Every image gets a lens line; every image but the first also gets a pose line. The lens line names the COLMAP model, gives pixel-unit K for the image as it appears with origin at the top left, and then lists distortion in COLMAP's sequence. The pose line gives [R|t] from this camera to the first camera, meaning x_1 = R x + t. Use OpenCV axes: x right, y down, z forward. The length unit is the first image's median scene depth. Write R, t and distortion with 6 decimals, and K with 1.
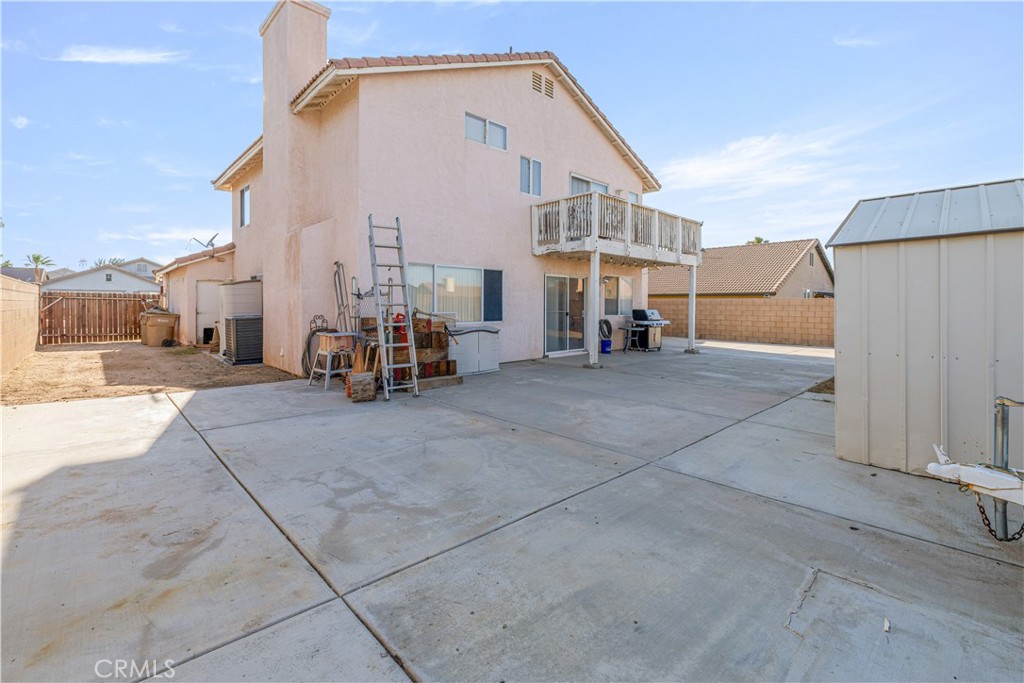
lens RADIAL K [[447.7, 0, 513.8], [0, 447.7, 308.3], [0, 0, 1]] dist [-0.000197, 0.000064]
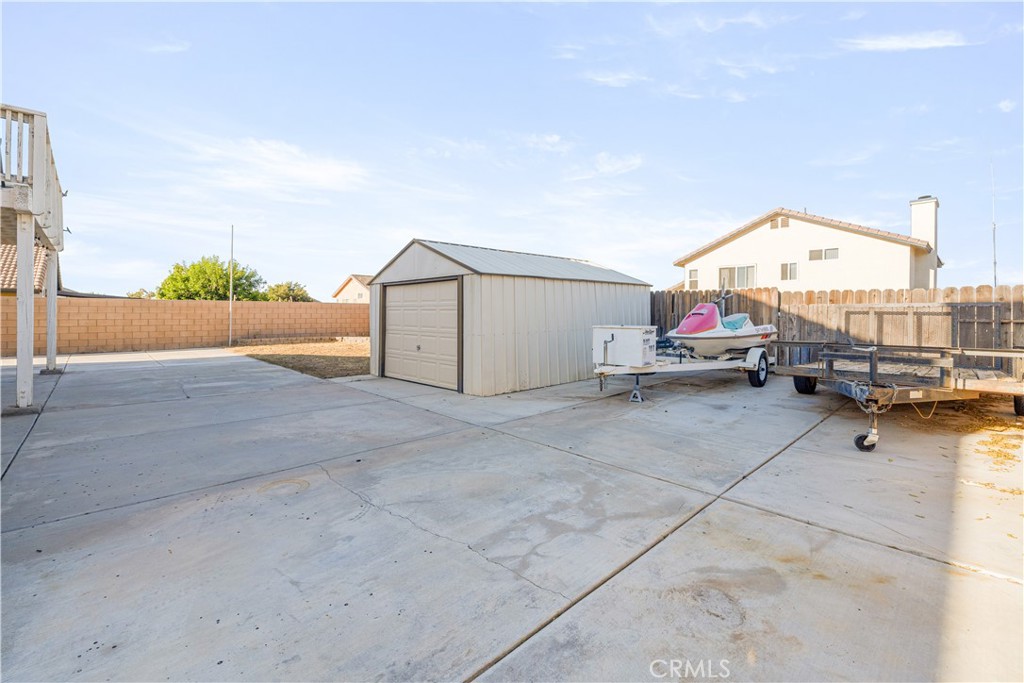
lens RADIAL K [[444.5, 0, 512.0], [0, 444.5, 322.2], [0, 0, 1]] dist [0.001764, -0.000006]
pose [[-0.001643, -0.029322, 0.999569, -1.342518], [0.000470, 0.999570, 0.029323, -0.008656], [-0.999999, 0.000518, -0.001628, 1.203976]]
